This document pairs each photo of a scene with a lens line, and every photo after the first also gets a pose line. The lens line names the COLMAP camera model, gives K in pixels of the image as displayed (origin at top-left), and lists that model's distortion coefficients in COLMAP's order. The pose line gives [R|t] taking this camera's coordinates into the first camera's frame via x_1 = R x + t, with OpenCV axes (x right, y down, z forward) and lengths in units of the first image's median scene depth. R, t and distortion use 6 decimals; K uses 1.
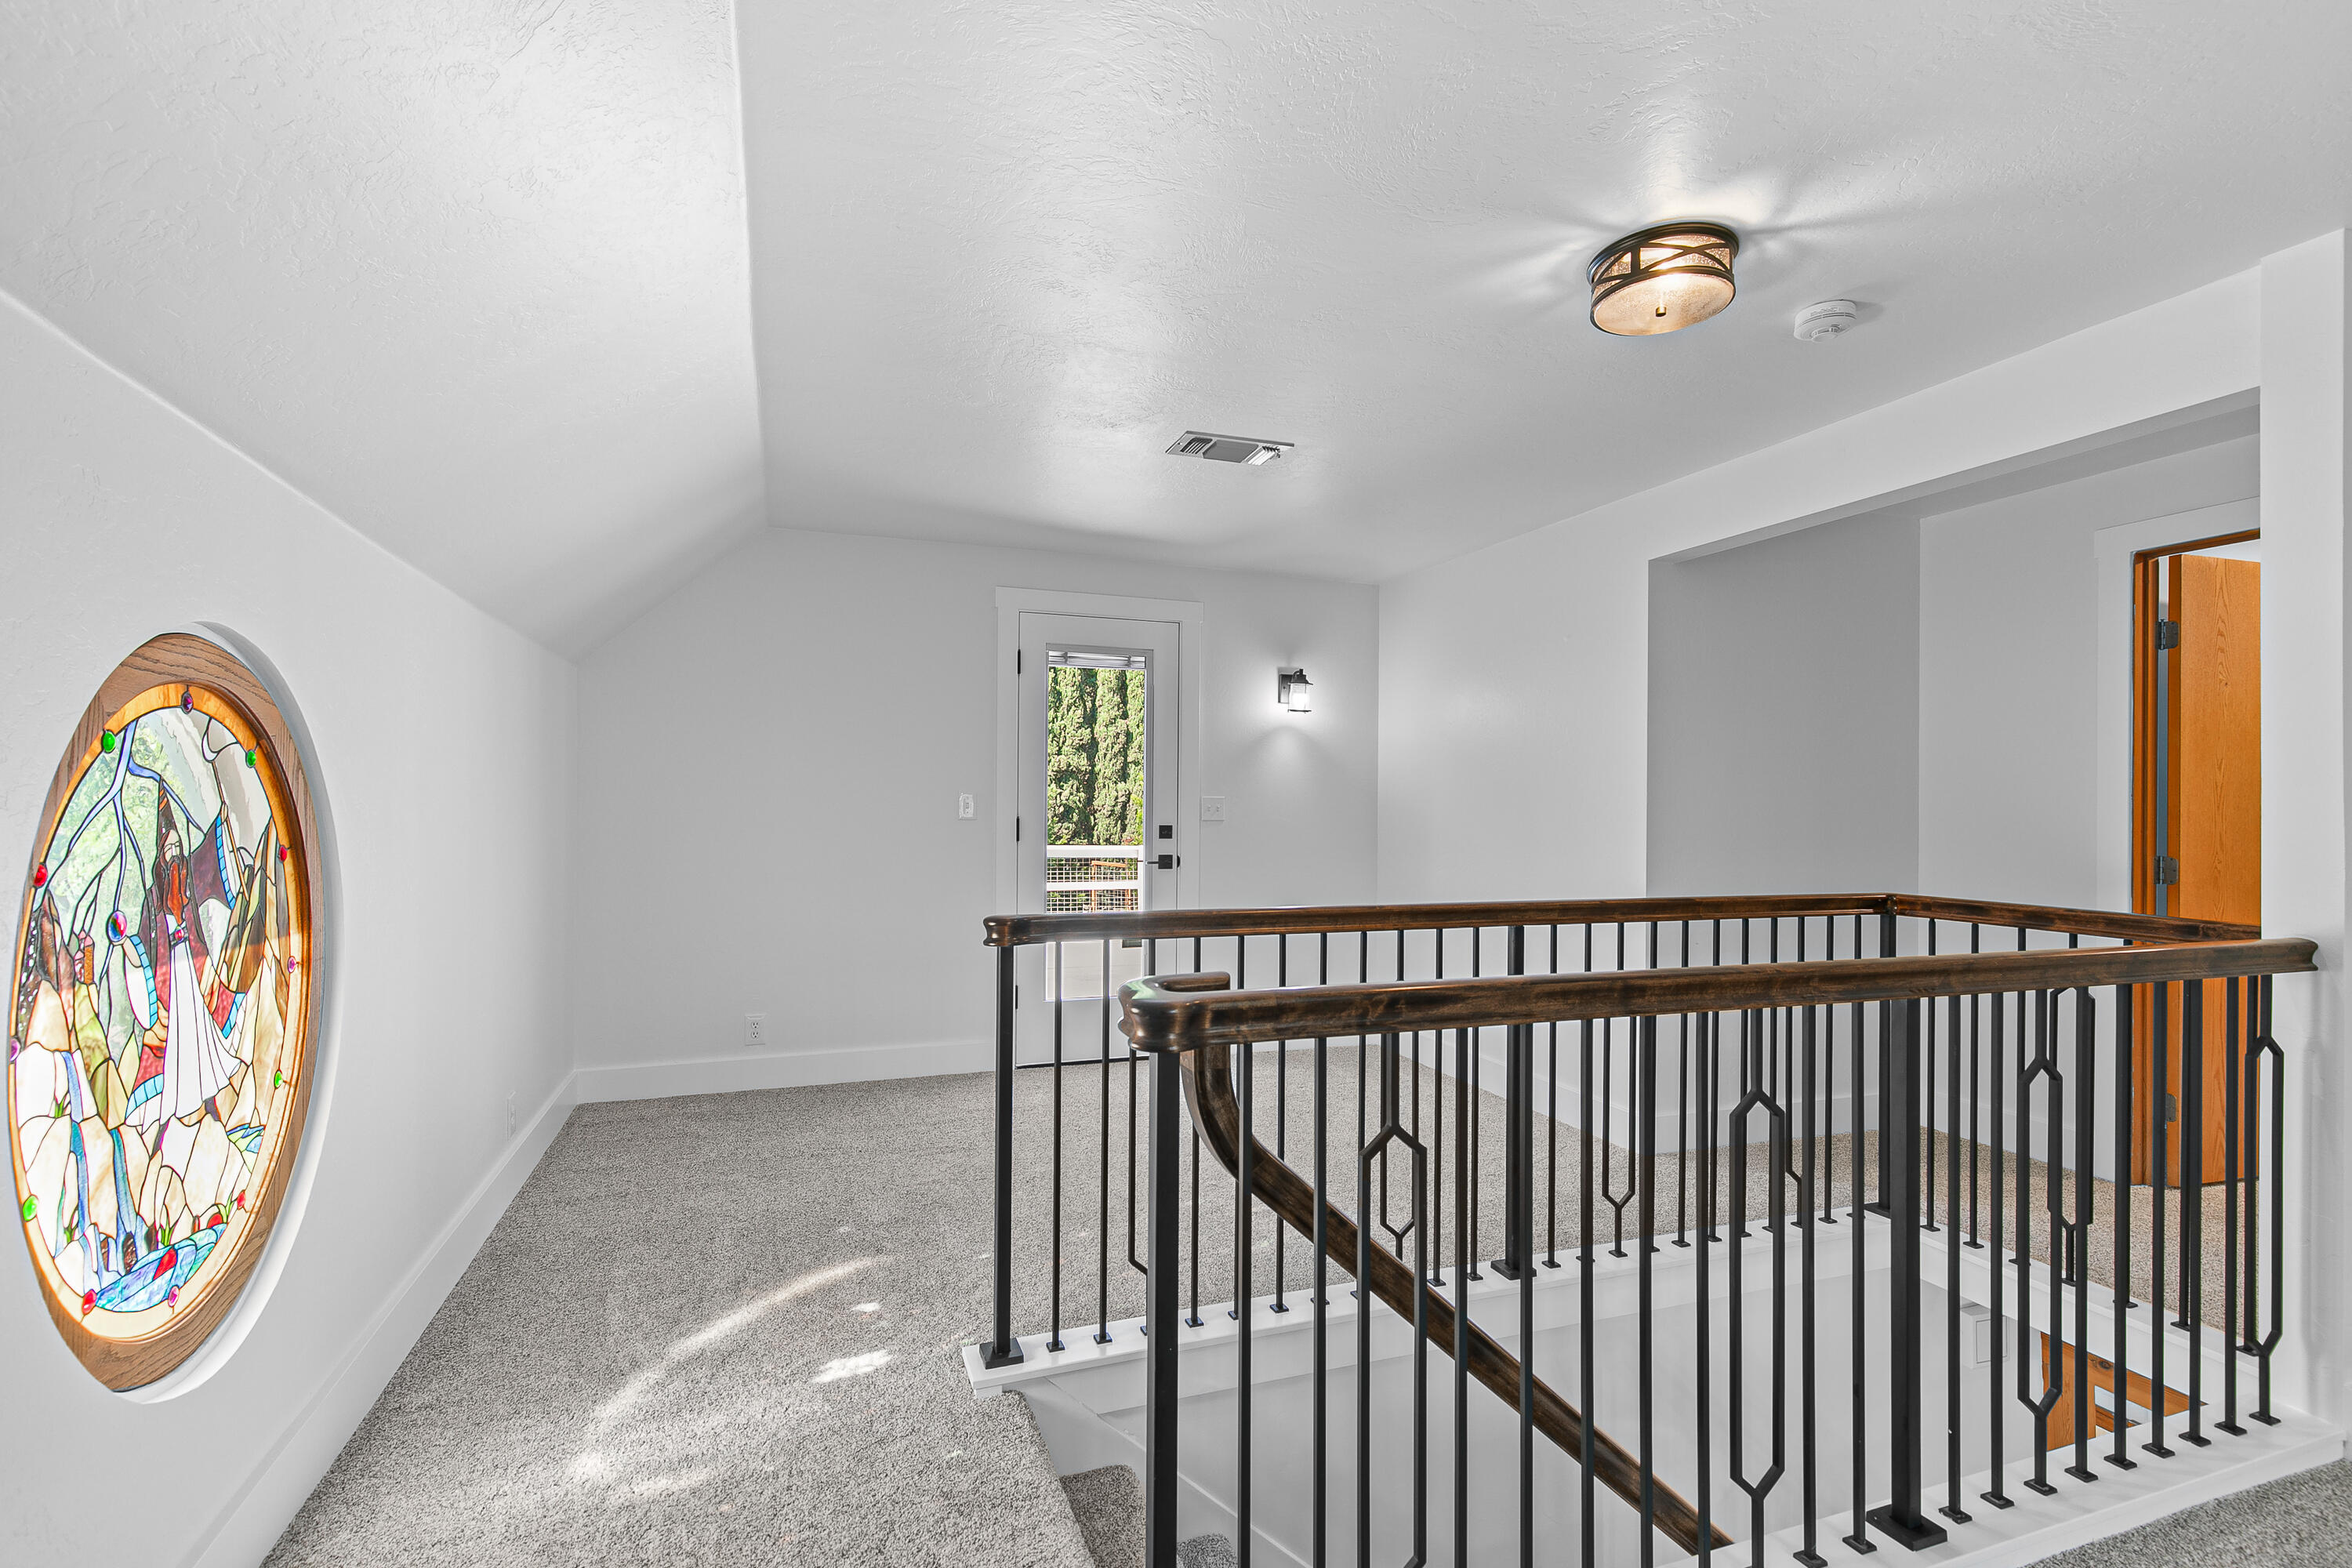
lens RADIAL K [[1095.6, 0, 1170.1], [0, 1095.6, 803.3], [0, 0, 1]] dist [0.013453, -0.000252]
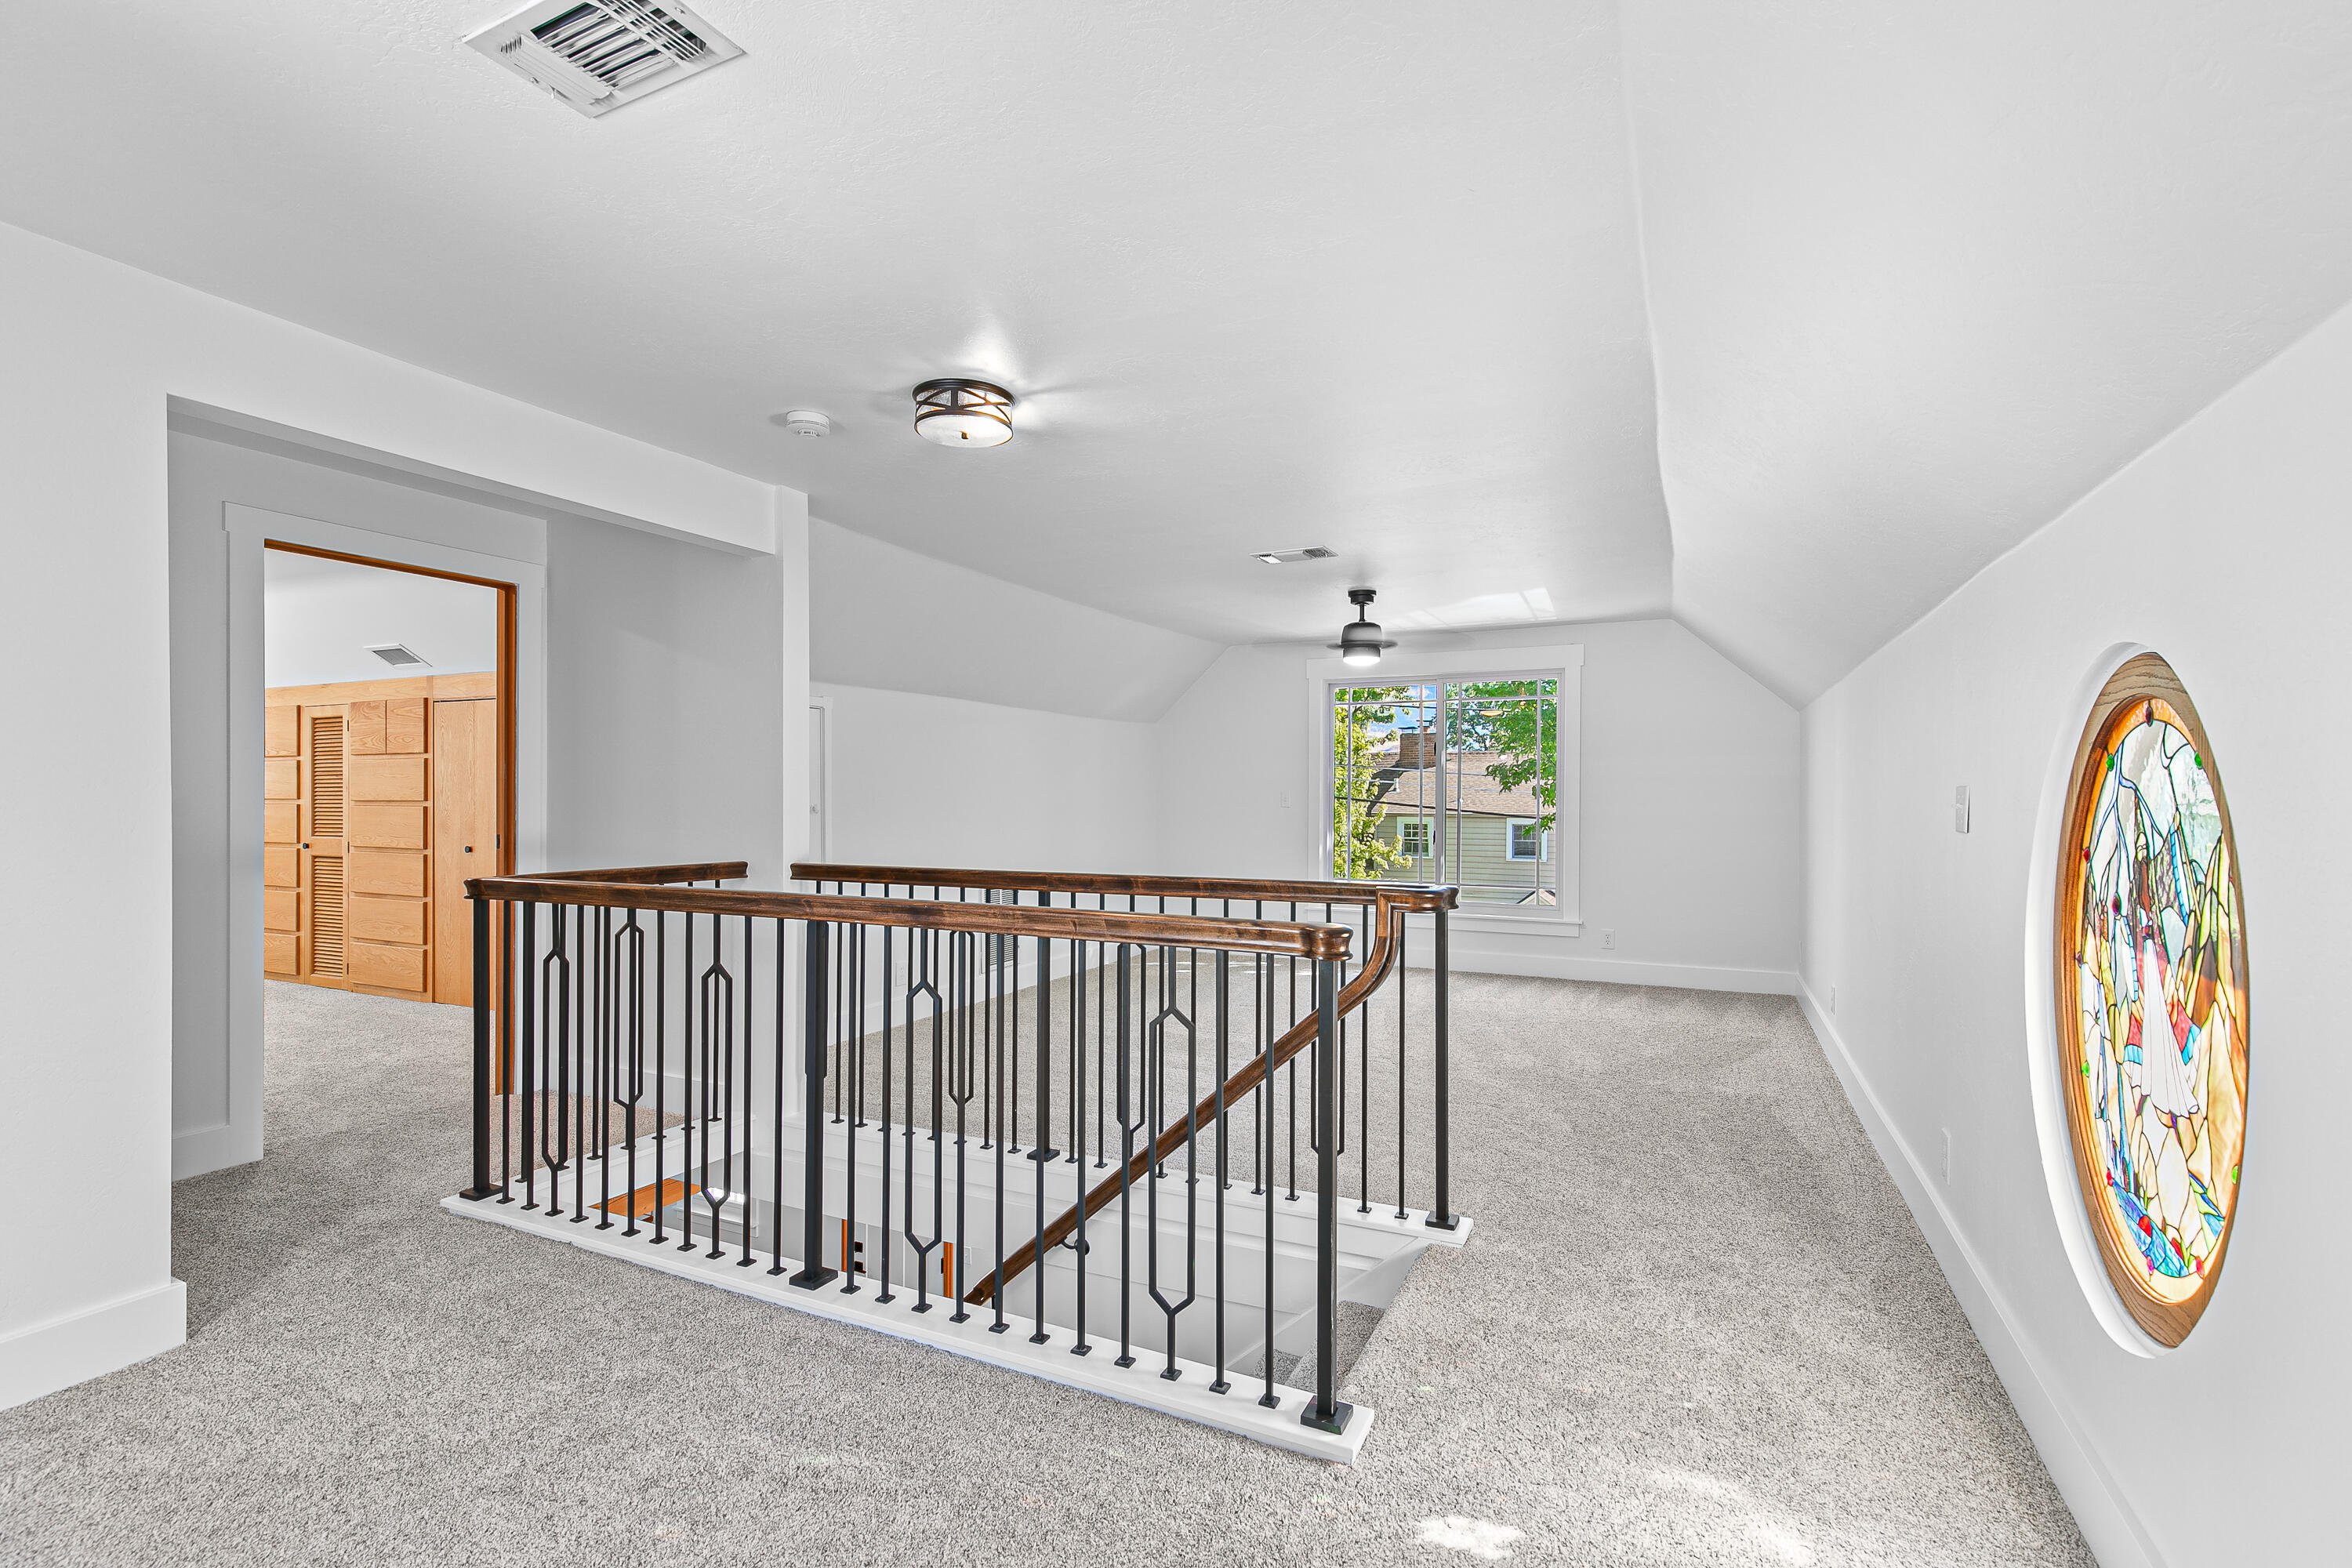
lens RADIAL K [[1095.6, 0, 1170.1], [0, 1095.6, 803.3], [0, 0, 1]] dist [0.013453, -0.000252]
pose [[-0.709267, -0.009199, 0.704880, -0.926733], [-0.009035, 0.999951, 0.003958, -0.001791], [-0.704882, -0.003561, -0.709315, 2.318739]]
